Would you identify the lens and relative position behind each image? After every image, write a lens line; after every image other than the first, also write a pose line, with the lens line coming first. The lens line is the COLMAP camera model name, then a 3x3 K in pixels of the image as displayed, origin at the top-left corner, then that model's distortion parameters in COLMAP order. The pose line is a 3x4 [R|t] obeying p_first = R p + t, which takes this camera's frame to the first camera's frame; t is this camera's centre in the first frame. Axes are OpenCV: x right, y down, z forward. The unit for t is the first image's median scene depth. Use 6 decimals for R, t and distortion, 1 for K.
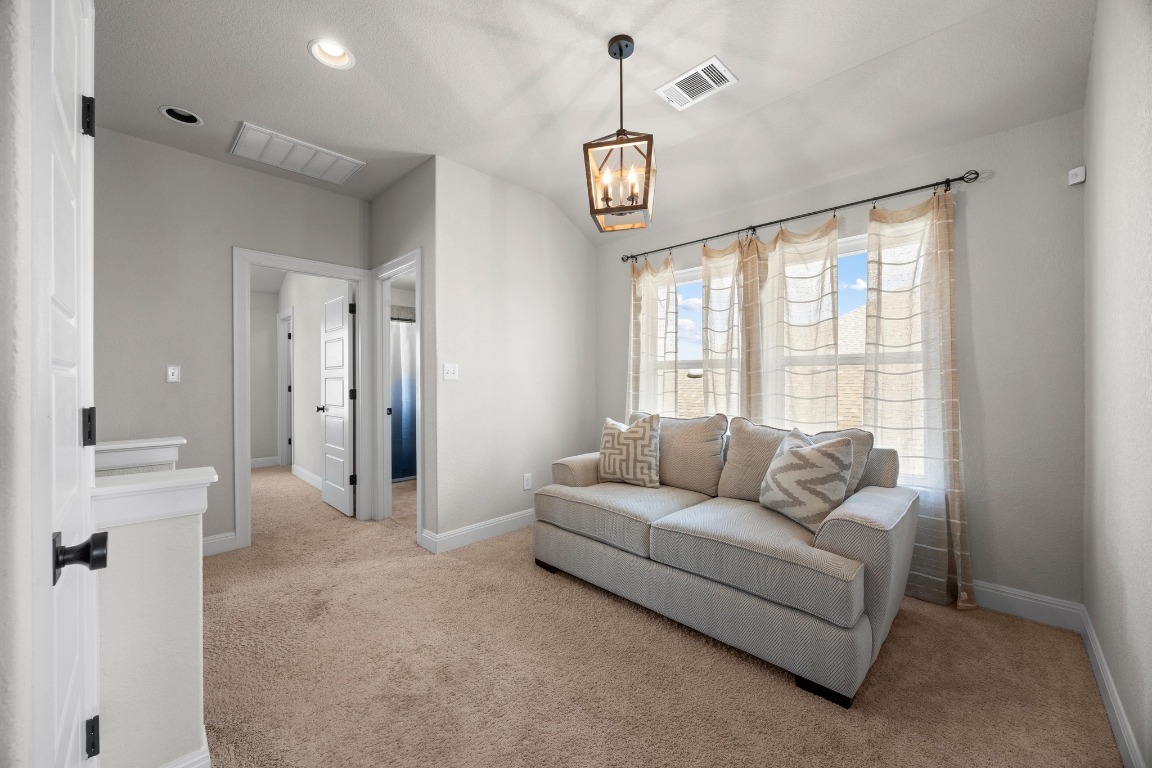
lens RADIAL K [[436.6, 0, 571.8], [0, 436.6, 381.3], [0, 0, 1]] dist [-0.004671, -0.000039]
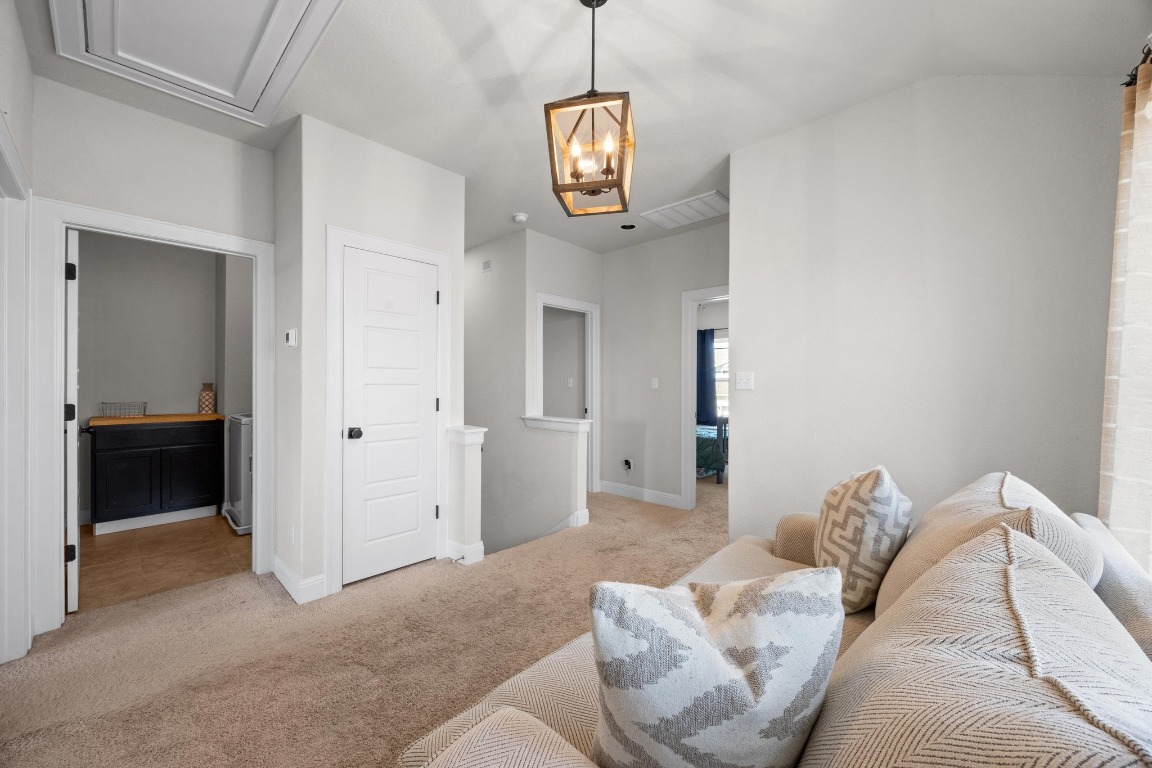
lens RADIAL K [[436.6, 0, 571.8], [0, 436.6, 381.3], [0, 0, 1]] dist [-0.004671, -0.000039]
pose [[0.014085, -0.004173, -0.999892, 0.829162], [-0.004517, 0.999981, -0.004237, -0.019173], [0.999891, 0.004576, 0.014065, 0.838917]]
